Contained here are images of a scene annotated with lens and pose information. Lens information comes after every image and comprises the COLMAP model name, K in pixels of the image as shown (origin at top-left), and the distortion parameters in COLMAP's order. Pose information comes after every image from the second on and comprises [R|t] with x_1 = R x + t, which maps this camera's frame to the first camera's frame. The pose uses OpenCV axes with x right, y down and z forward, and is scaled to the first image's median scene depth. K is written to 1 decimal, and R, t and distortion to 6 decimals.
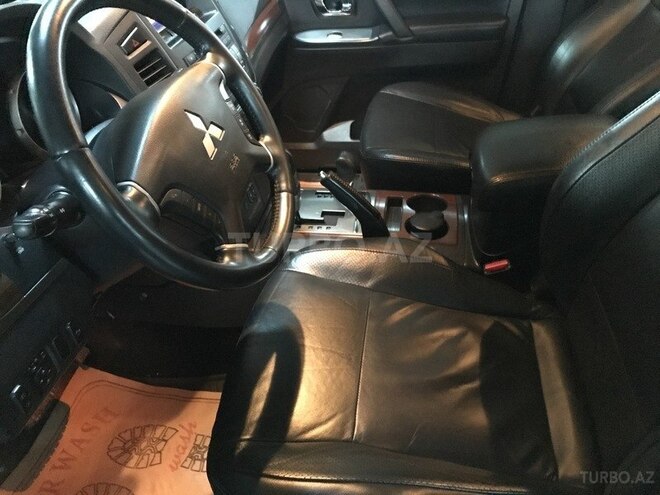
lens RADIAL K [[546.1, 0, 331.0], [0, 546.1, 245.5], [0, 0, 1]] dist [0.004598, 0.001599]
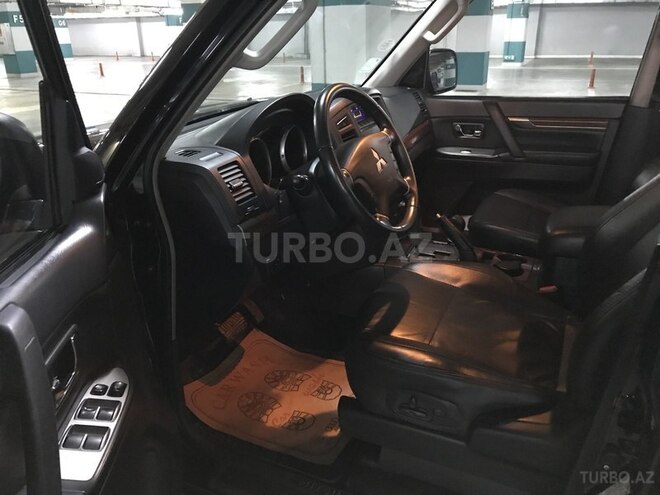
lens RADIAL K [[546.1, 0, 331.0], [0, 546.1, 245.5], [0, 0, 1]] dist [0.004598, 0.001599]
pose [[0.958742, 0.147495, -0.243022, 0.072608], [-0.202671, 0.954100, -0.220494, 0.316939], [0.199346, 0.260651, 0.944628, -0.458633]]
